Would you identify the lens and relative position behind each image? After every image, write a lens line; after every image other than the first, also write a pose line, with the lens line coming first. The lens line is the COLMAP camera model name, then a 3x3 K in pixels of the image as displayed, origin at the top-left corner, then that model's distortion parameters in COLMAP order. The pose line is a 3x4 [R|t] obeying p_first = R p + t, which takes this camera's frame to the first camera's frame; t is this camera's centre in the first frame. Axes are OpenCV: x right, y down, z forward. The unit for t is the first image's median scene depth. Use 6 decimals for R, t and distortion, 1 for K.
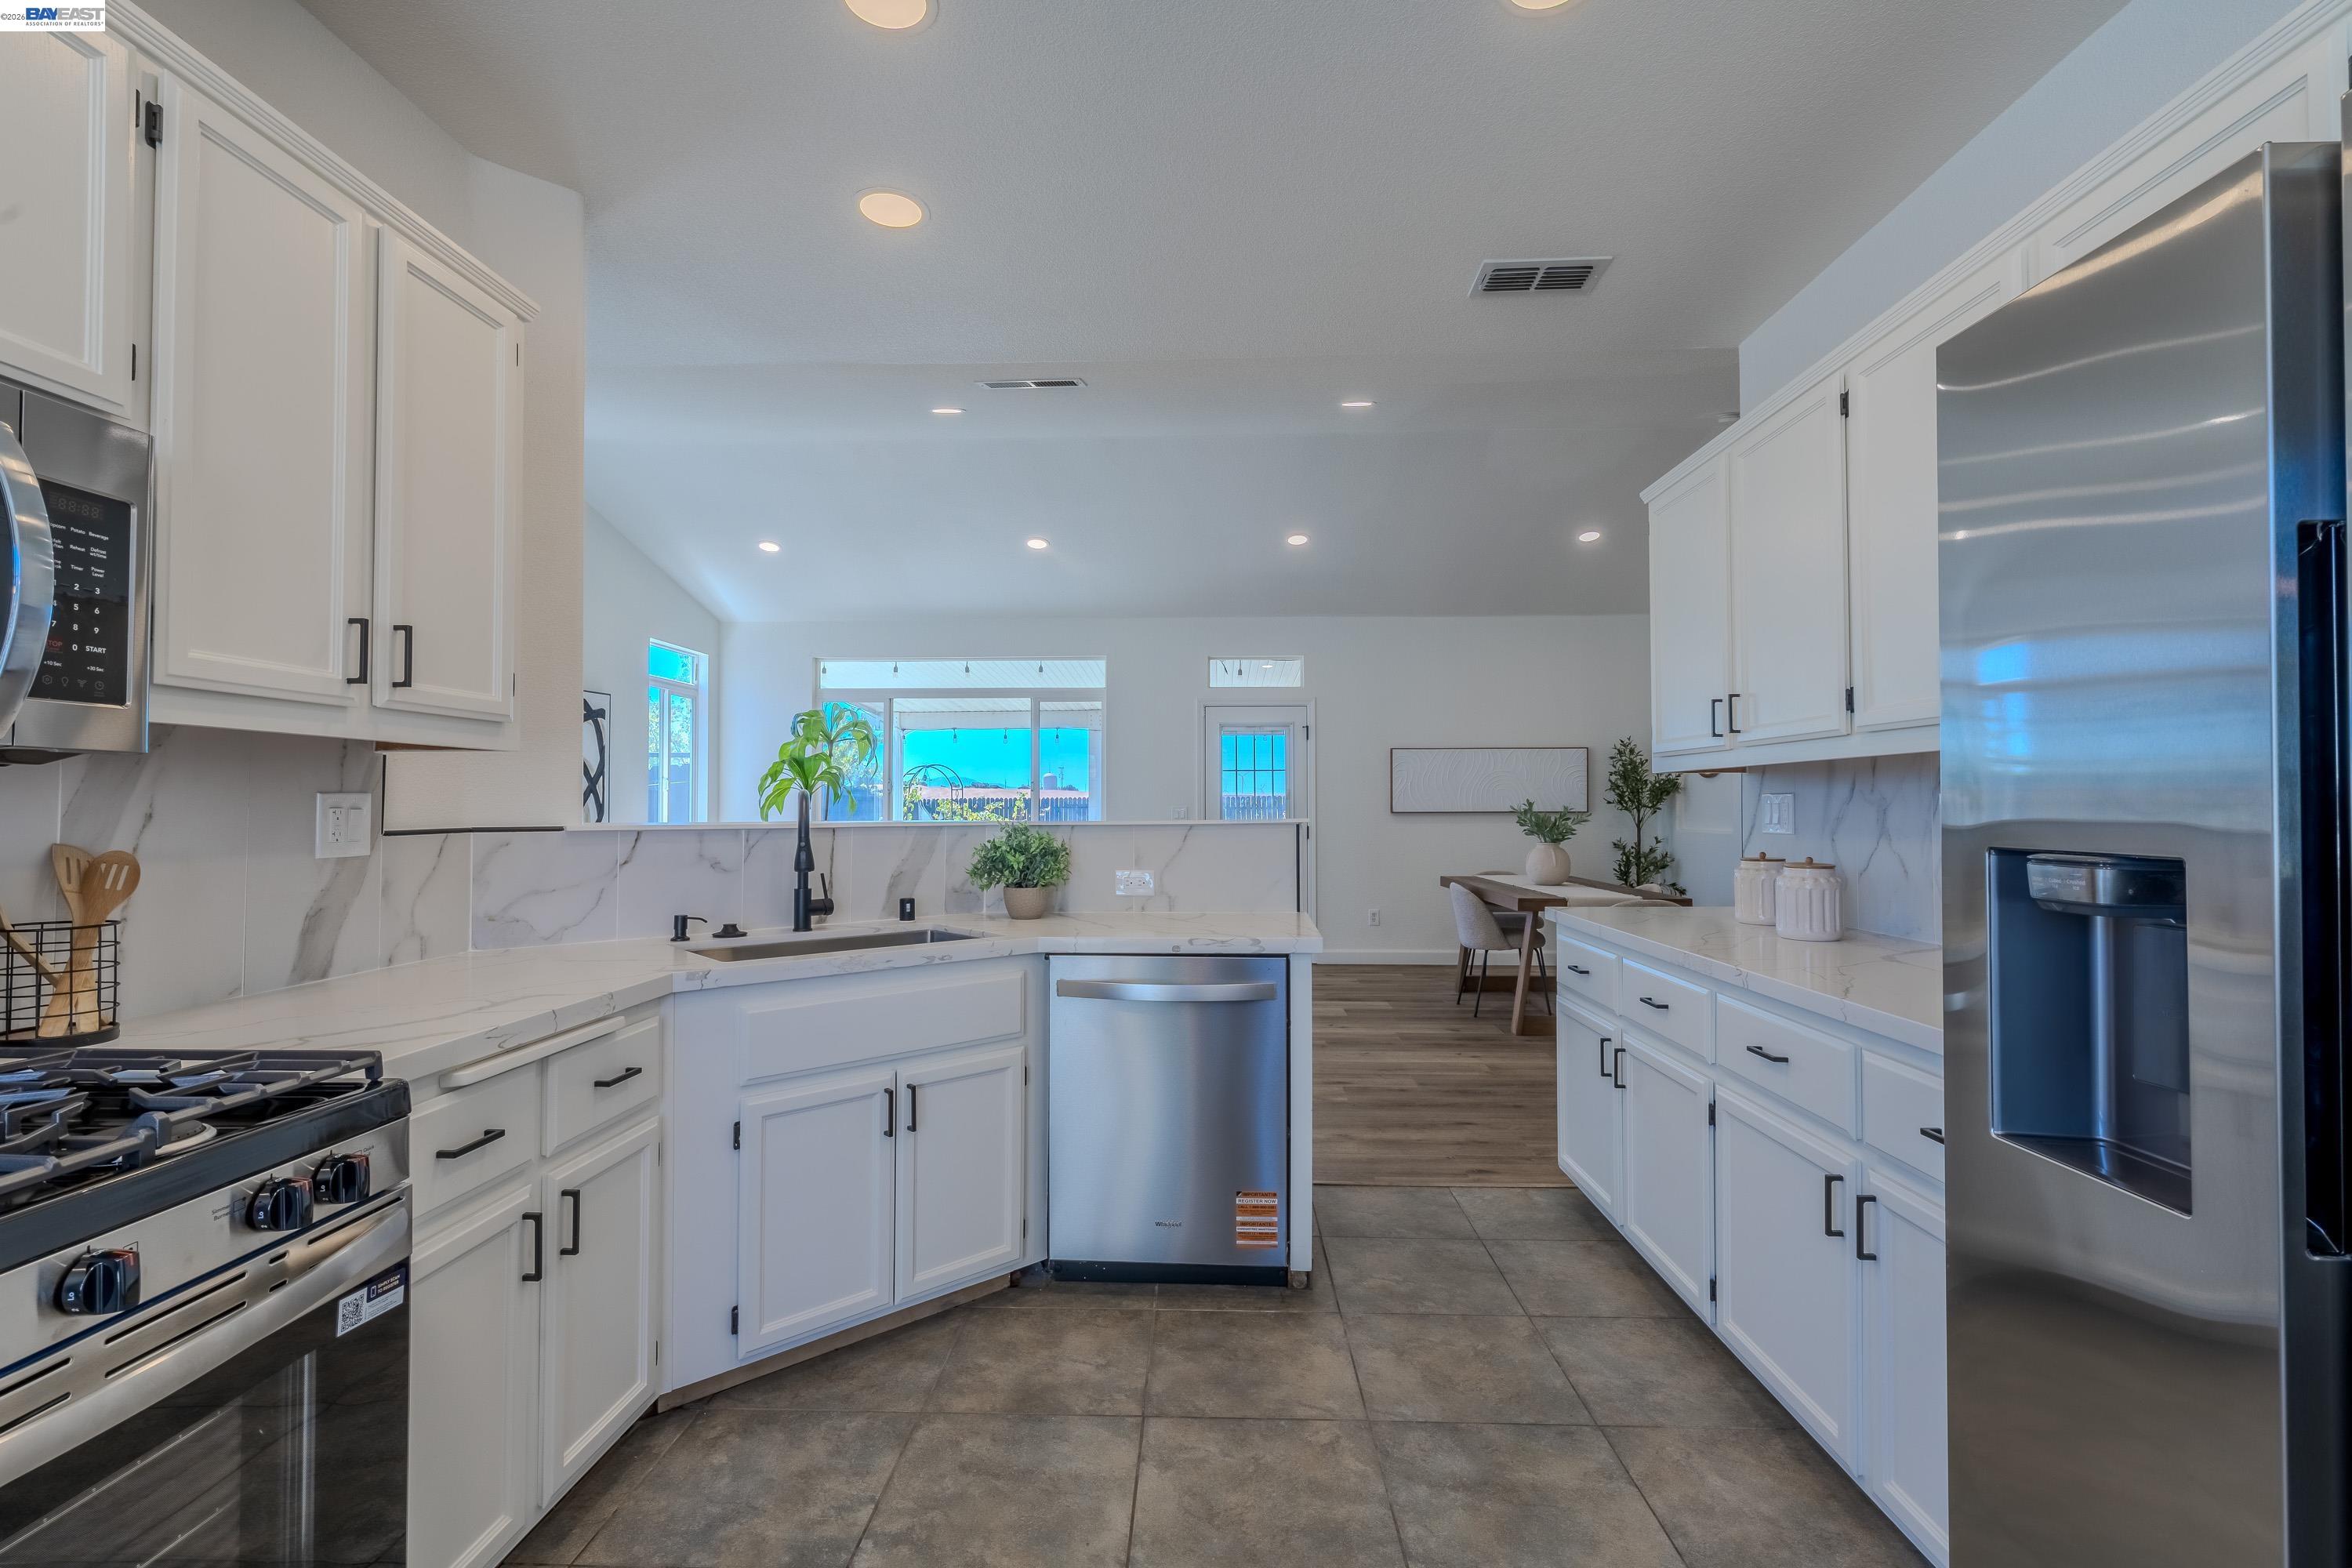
lens RADIAL K [[1059.7, 0, 1172.4], [0, 1059.7, 786.3], [0, 0, 1]] dist [0.001968, -0.000366]
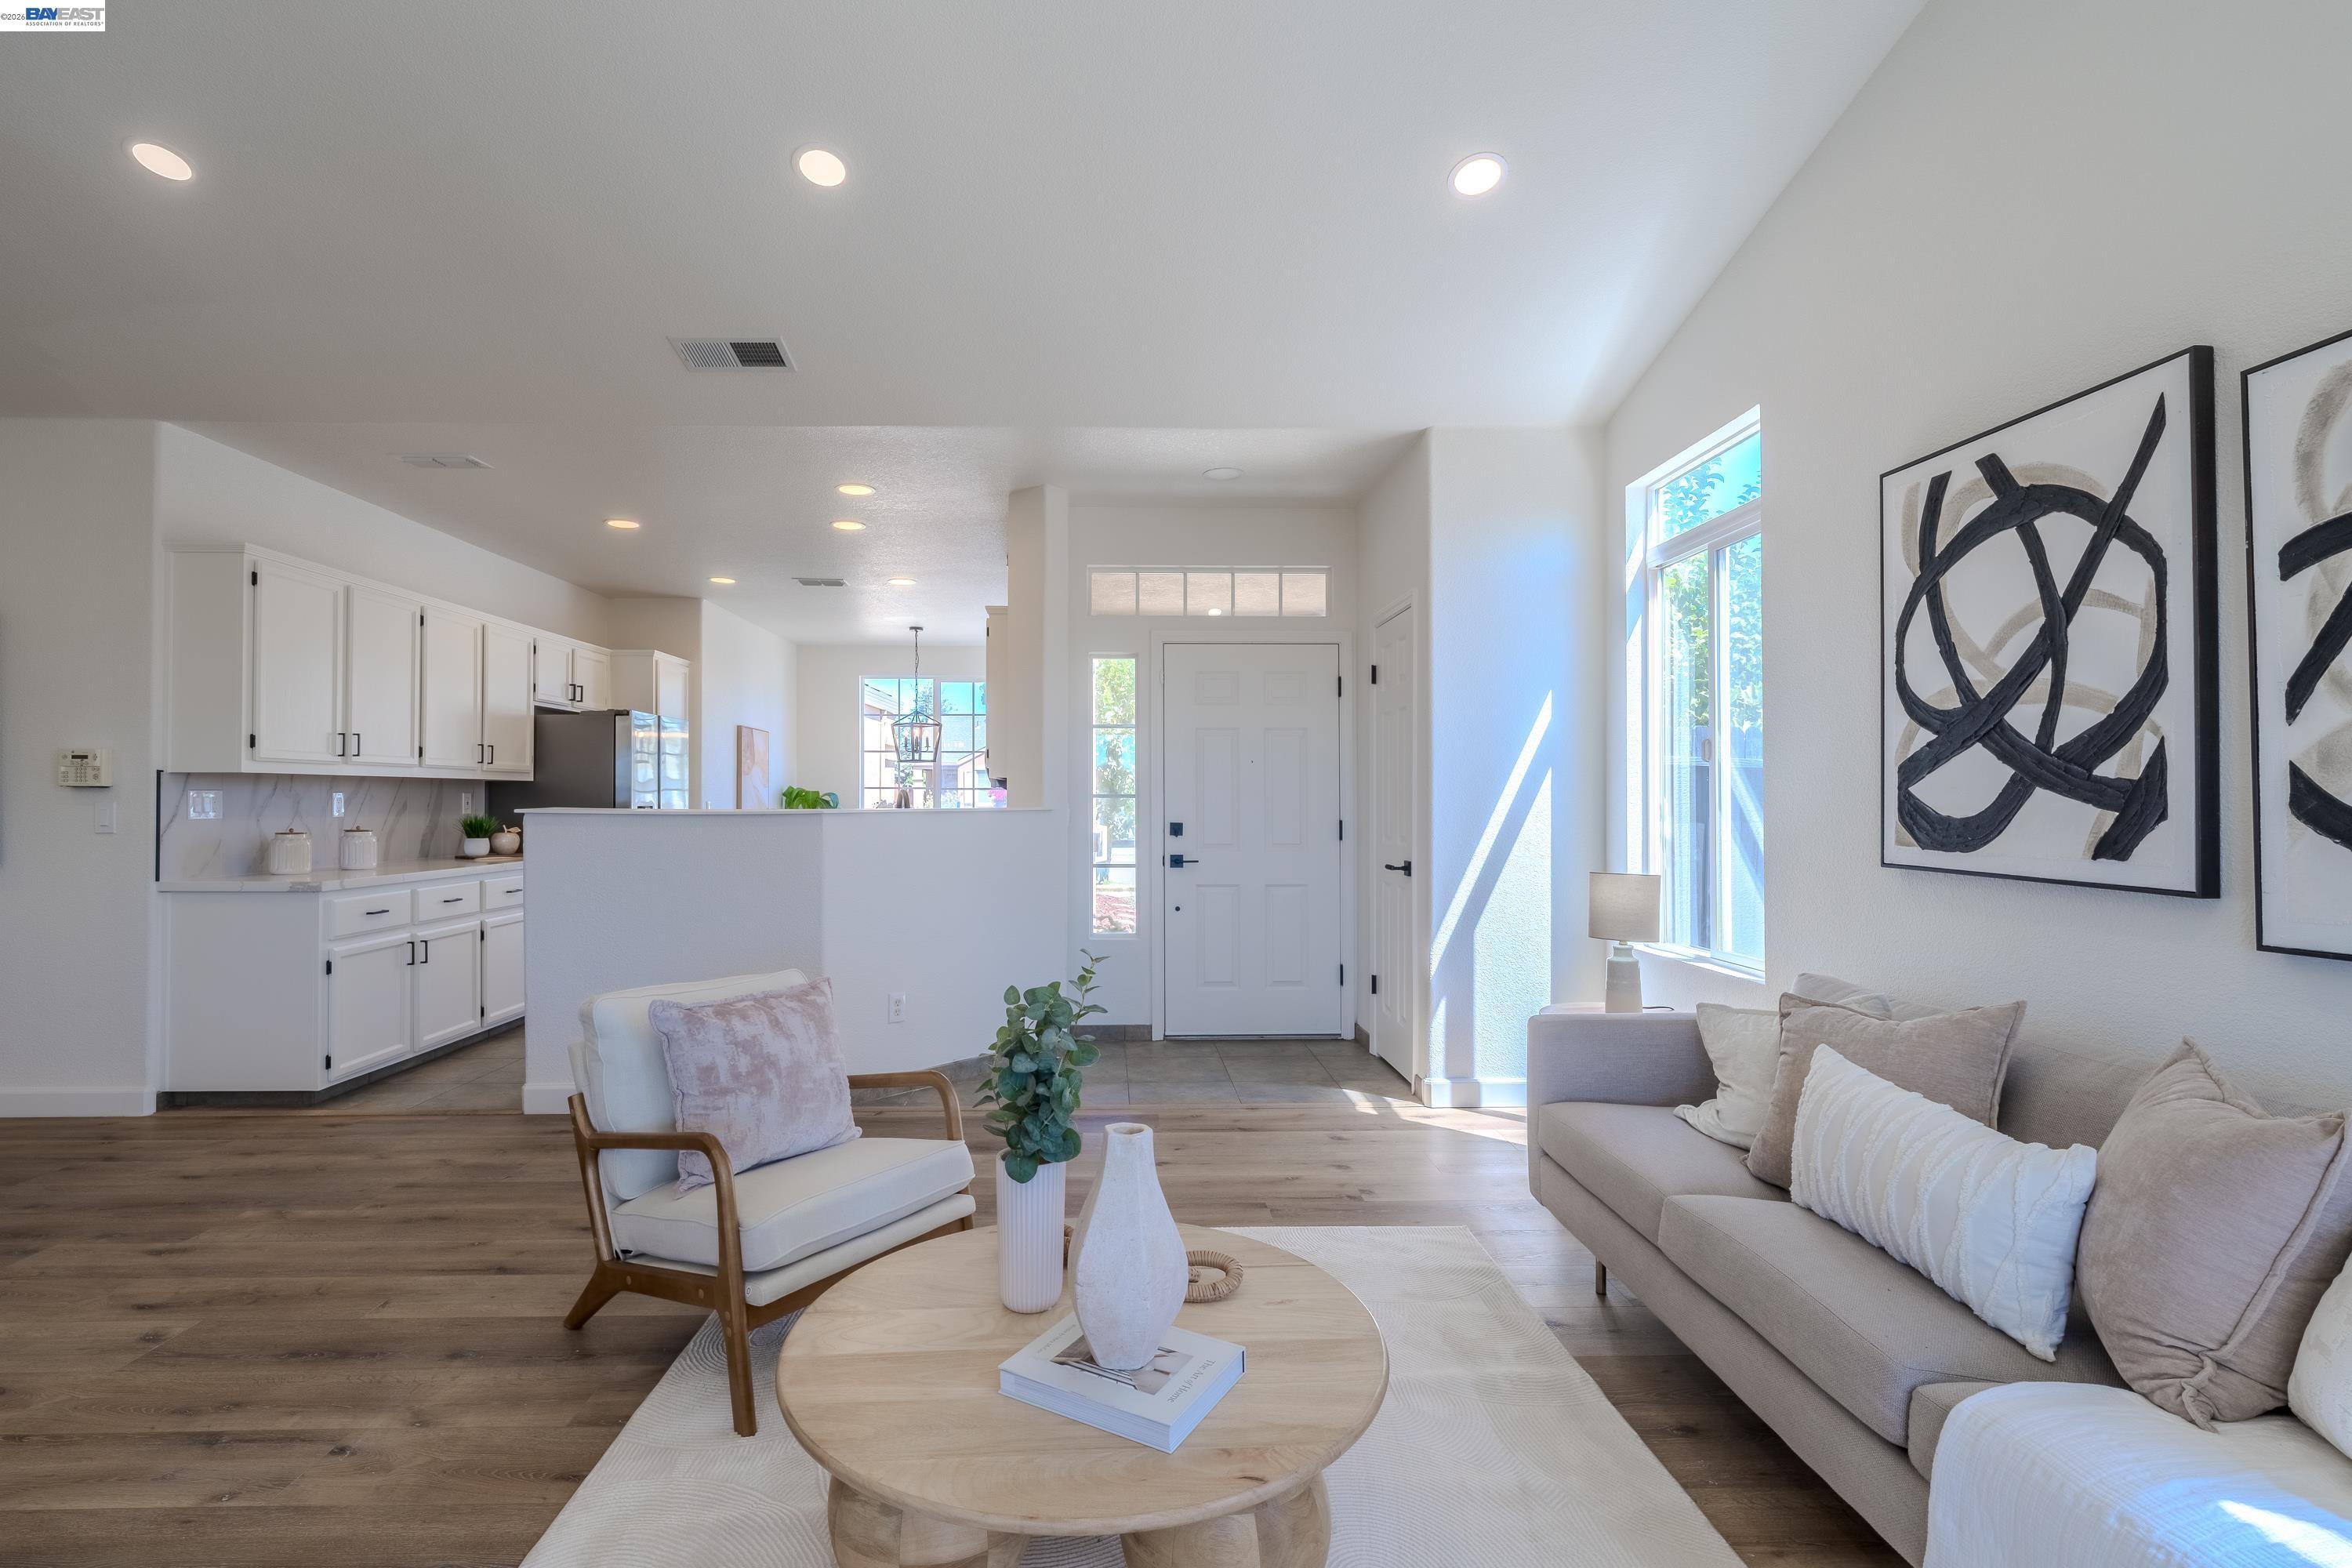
lens RADIAL K [[1077.4, 0, 1129.6], [0, 1077.4, 788.7], [0, 0, 1]] dist [0.000208, -0.000320]
pose [[-0.998262, 0.000812, -0.058925, -0.209720], [0.002452, 0.999612, -0.027763, 0.018378], [0.058880, -0.027859, -0.997876, 0.962313]]
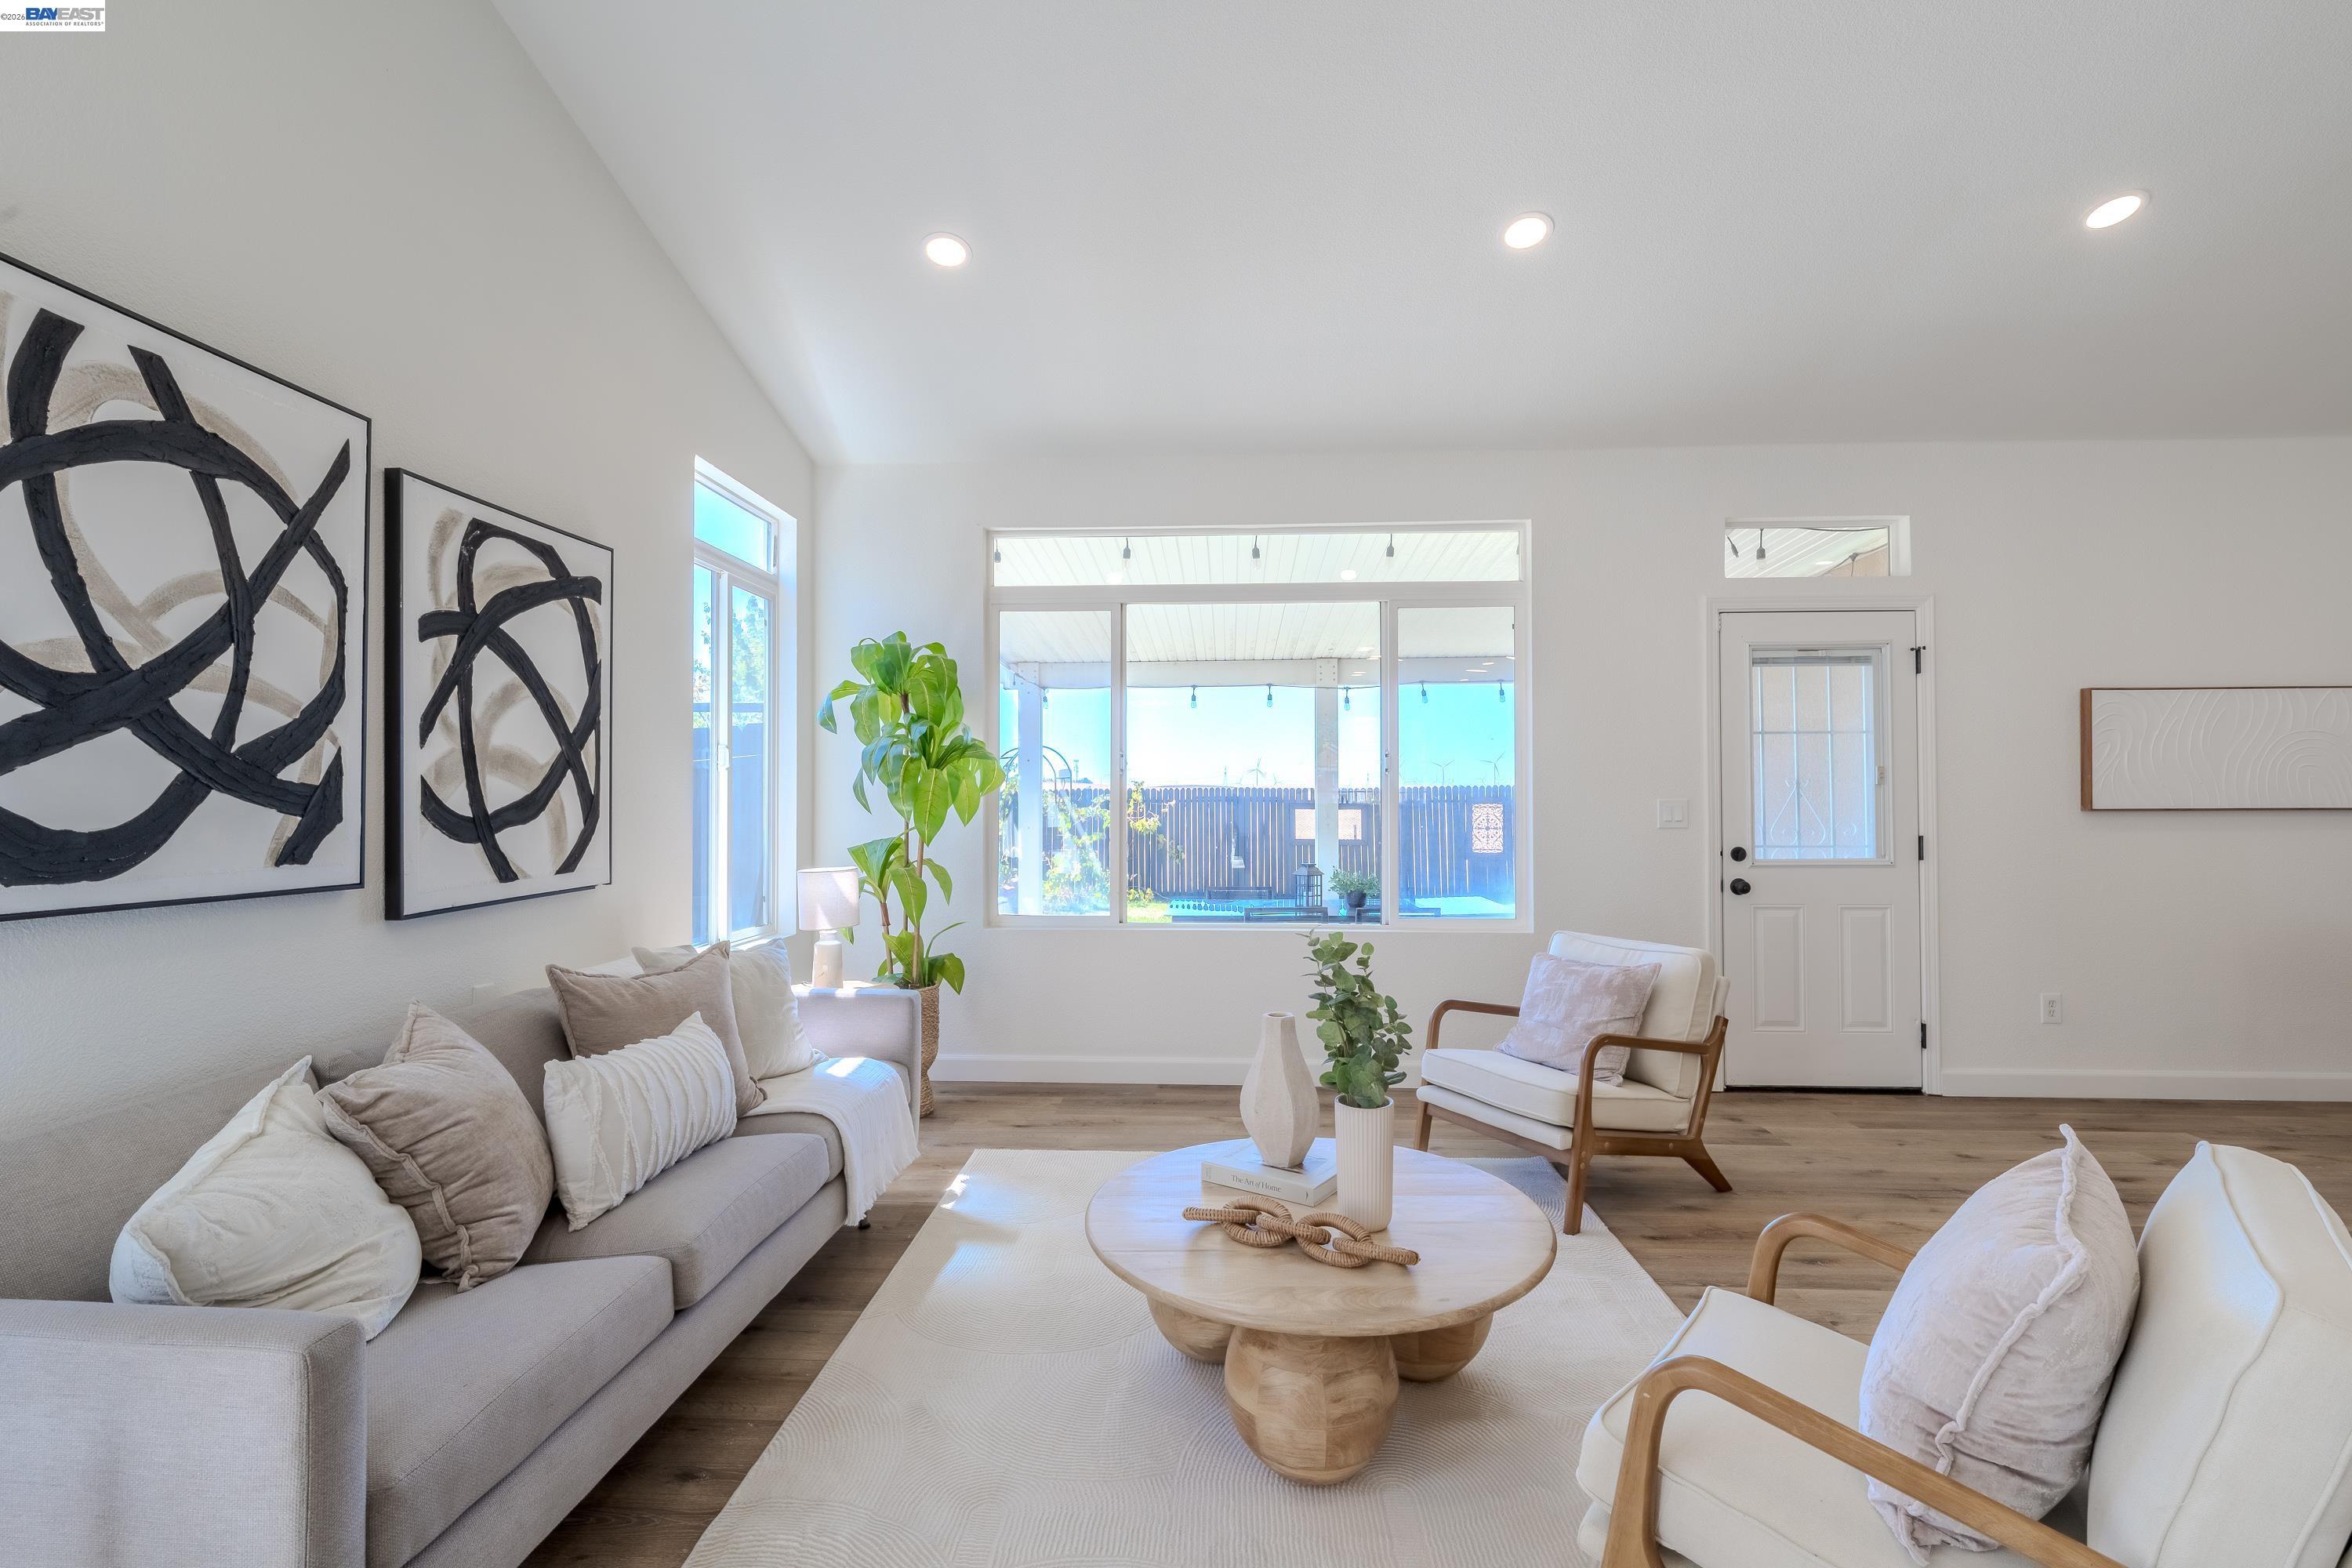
lens RADIAL K [[1059.7, 0, 1172.4], [0, 1059.7, 786.3], [0, 0, 1]] dist [0.001968, -0.000366]
pose [[0.999929, -0.001683, -0.011804, -0.246218], [0.001763, 0.999976, 0.006697, 0.008853], [0.011793, -0.006717, 0.999908, 0.473021]]
